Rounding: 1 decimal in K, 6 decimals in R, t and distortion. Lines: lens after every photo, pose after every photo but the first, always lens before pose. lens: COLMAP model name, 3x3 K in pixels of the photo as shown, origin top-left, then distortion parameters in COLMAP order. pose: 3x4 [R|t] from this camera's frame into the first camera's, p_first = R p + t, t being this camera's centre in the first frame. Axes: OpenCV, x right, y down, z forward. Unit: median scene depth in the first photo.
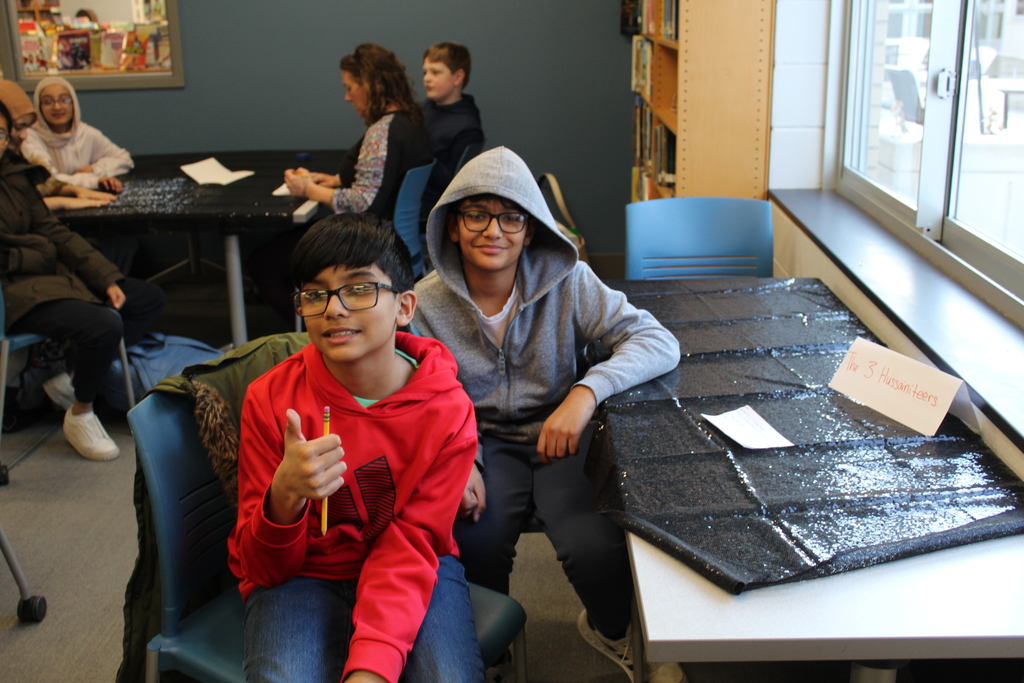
lens RADIAL K [[1126.3, 0, 509.5], [0, 1126.3, 336.3], [0, 0, 1]] dist [0.017987, 0.000000]
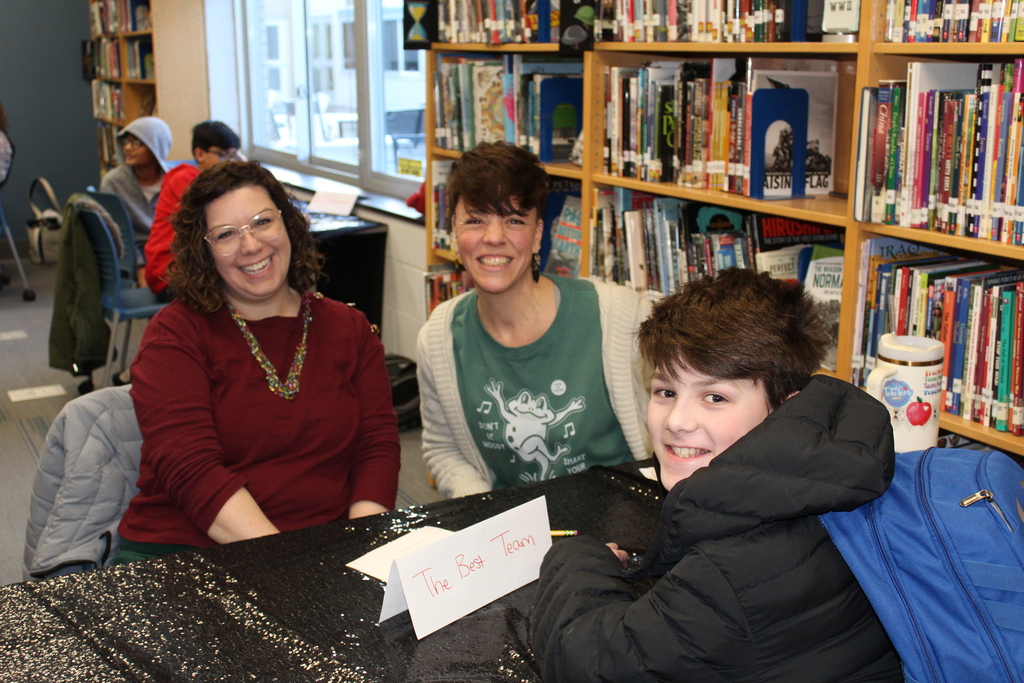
lens RADIAL K [[1204.7, 0, 509.6], [0, 1204.7, 342.4], [0, 0, 1]] dist [-0.076349, 0.000000]
pose [[0.858171, -0.112969, 0.500780, -0.236636], [0.140566, 0.989915, -0.017572, 0.171701], [-0.493745, 0.085472, 0.865396, -0.565105]]
